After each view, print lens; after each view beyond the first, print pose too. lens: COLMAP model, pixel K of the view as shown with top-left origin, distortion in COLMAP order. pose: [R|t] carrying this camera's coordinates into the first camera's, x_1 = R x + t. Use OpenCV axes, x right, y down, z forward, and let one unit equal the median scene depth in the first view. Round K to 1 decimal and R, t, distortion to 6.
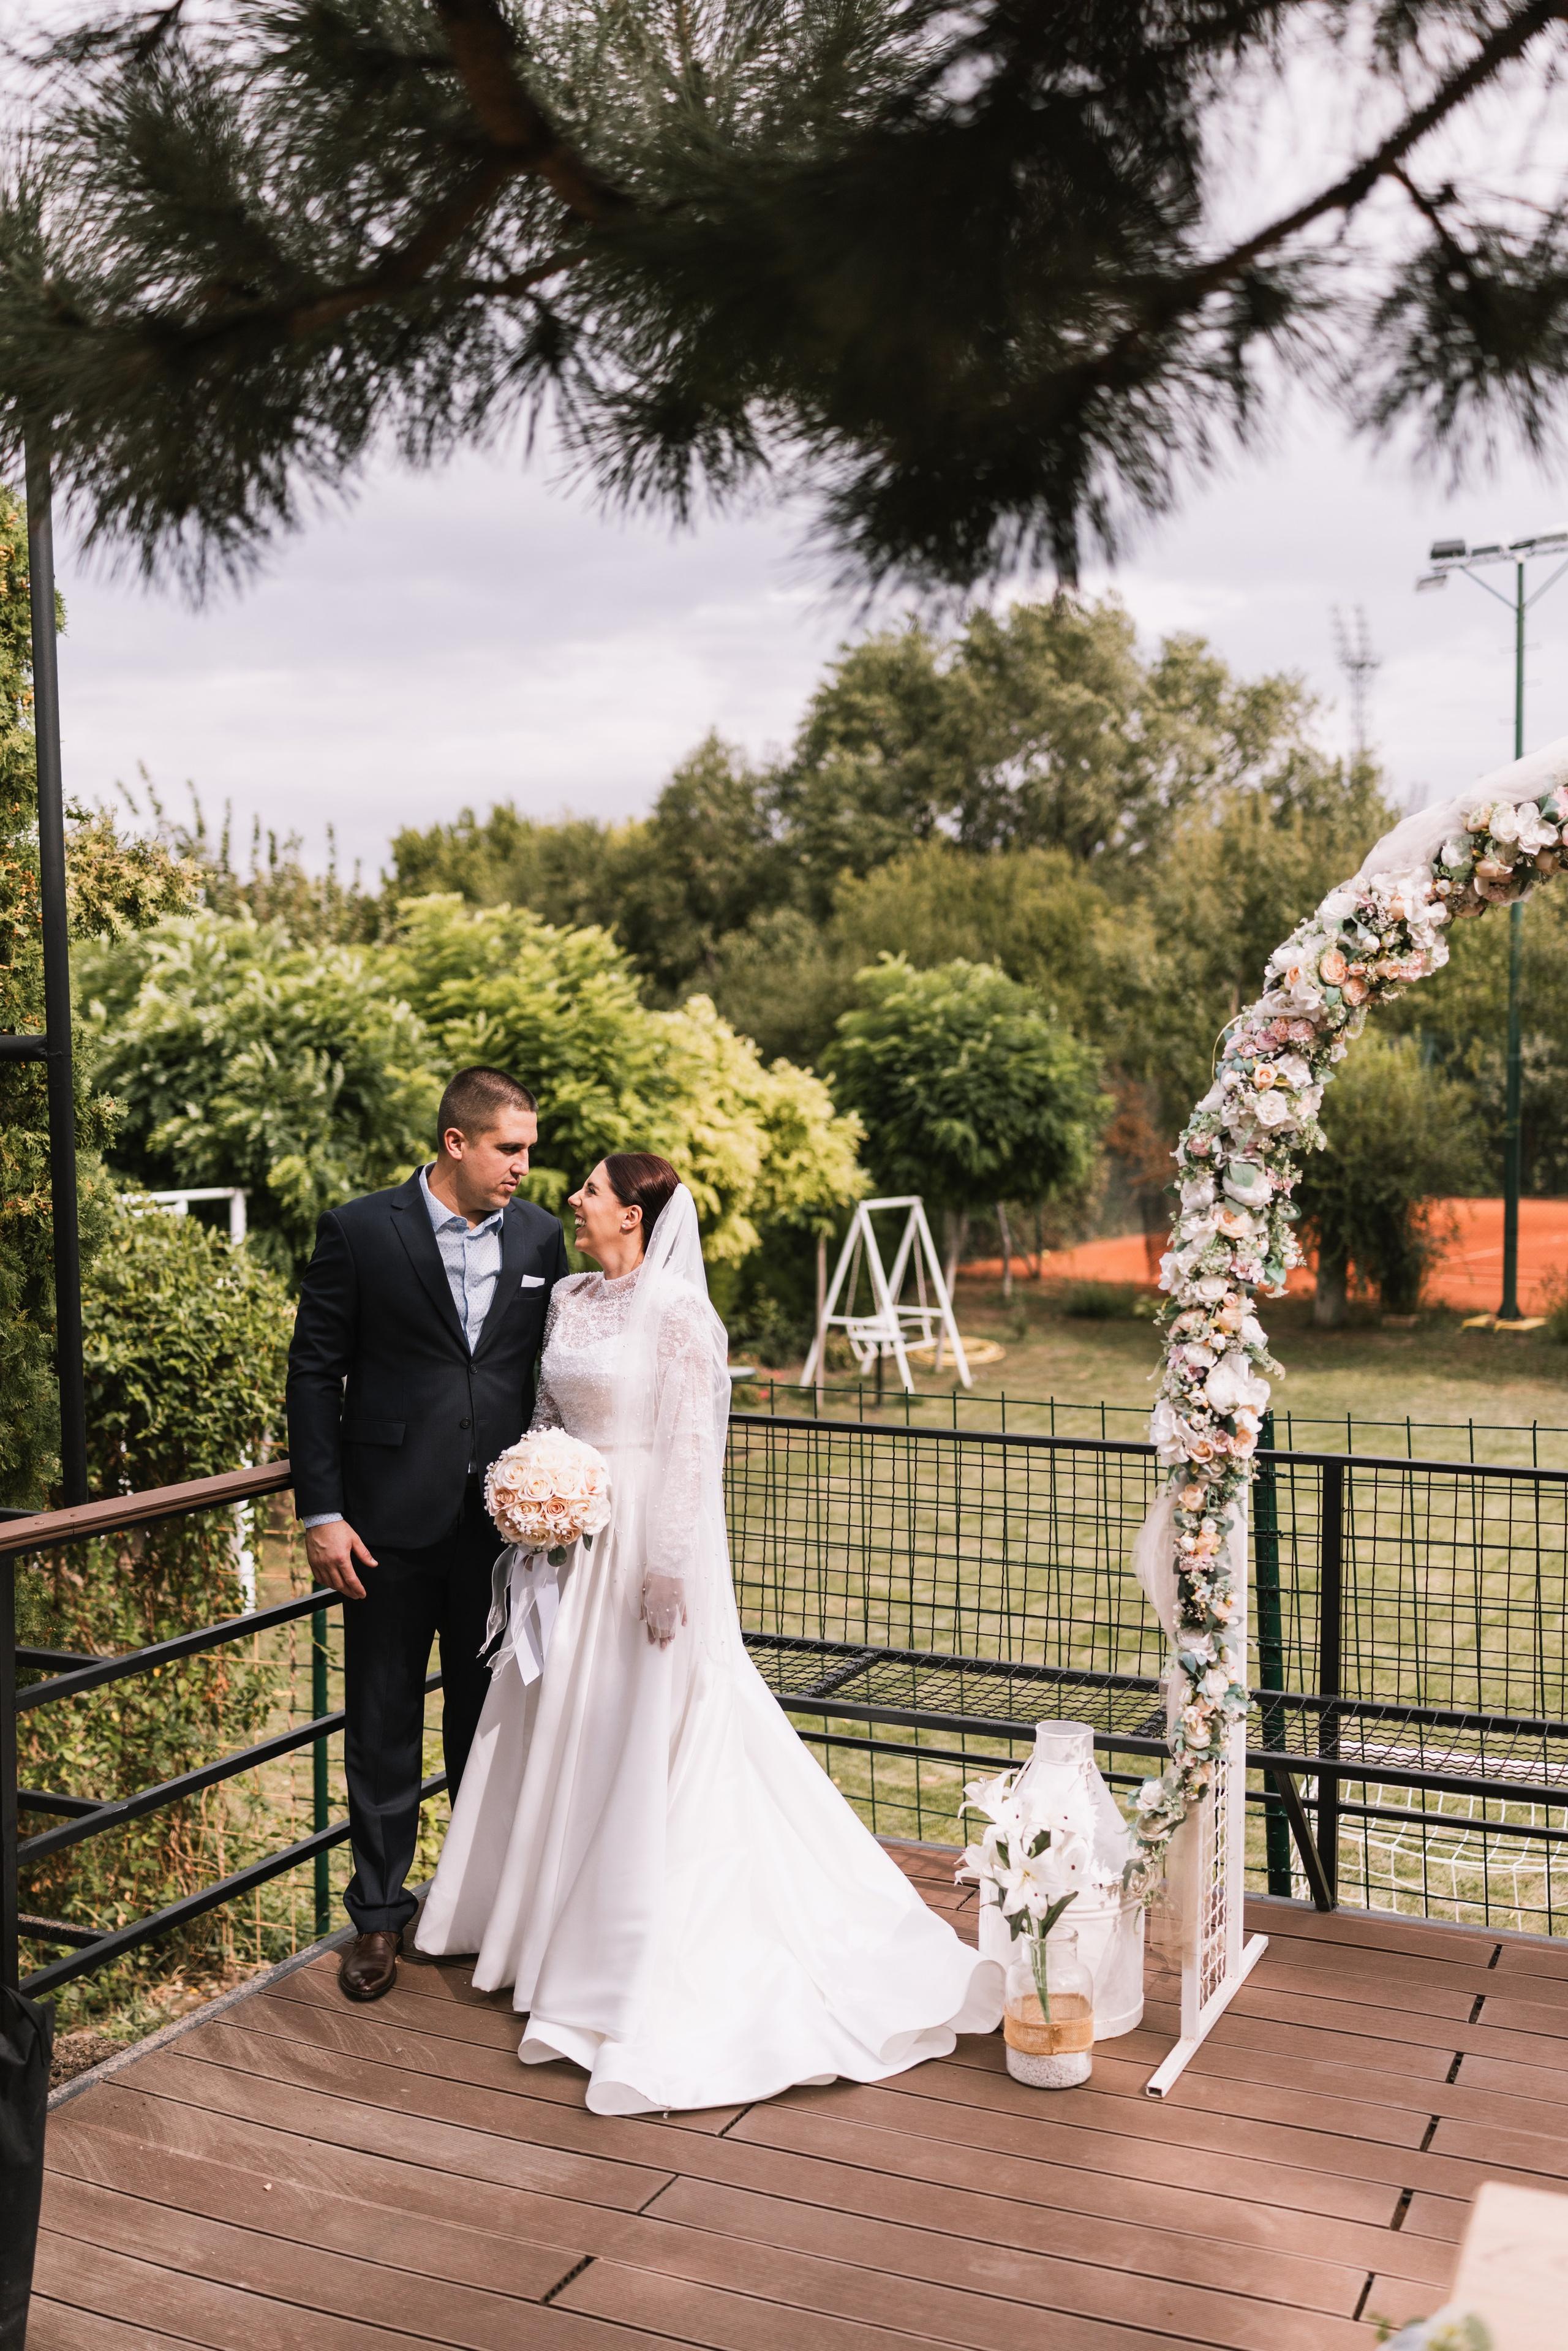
lens RADIAL K [[2201.1, 0, 784.0], [0, 2201.1, 1175.5], [0, 0, 1]] dist [-0.006235, 0.005581]
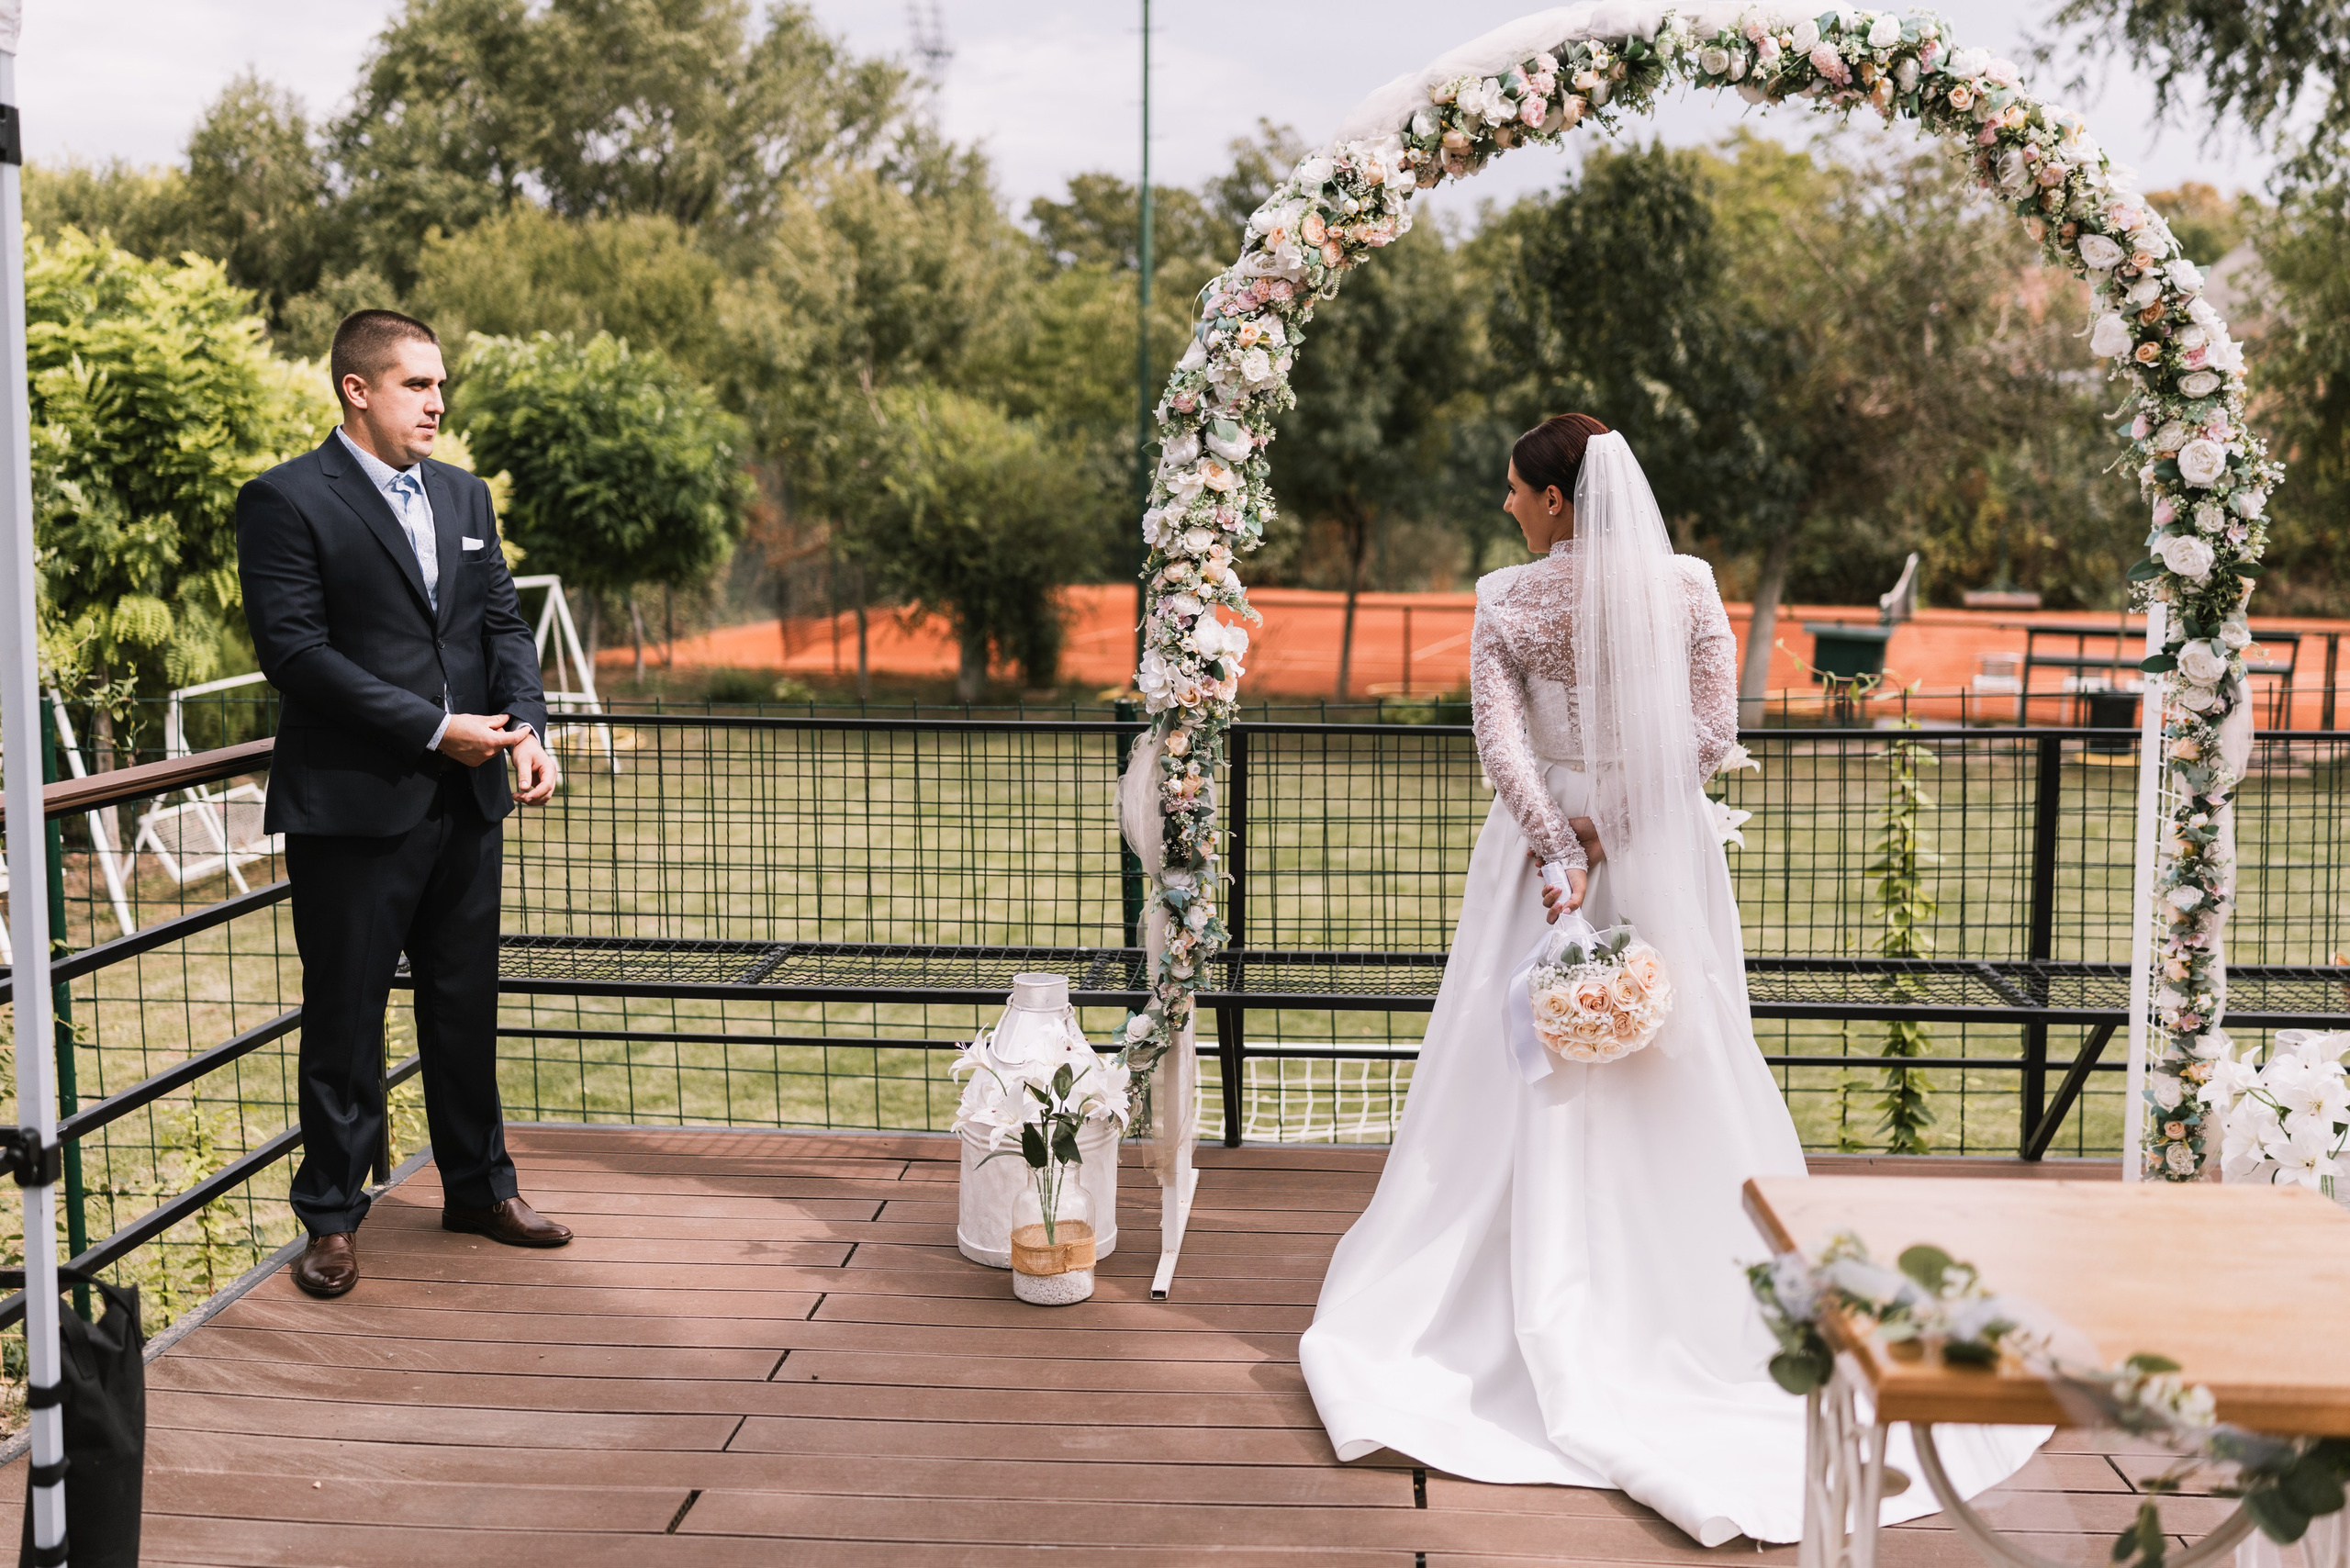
lens RADIAL K [[2242.6, 0, 1175.0], [0, 2242.6, 784.0], [0, 0, 1]] dist [0.001260, -0.003599]
pose [[0.936186, -0.039645, 0.349261, -0.192137], [0.007286, 0.995594, 0.093481, 0.066839], [-0.351429, -0.084971, 0.932351, 0.001586]]
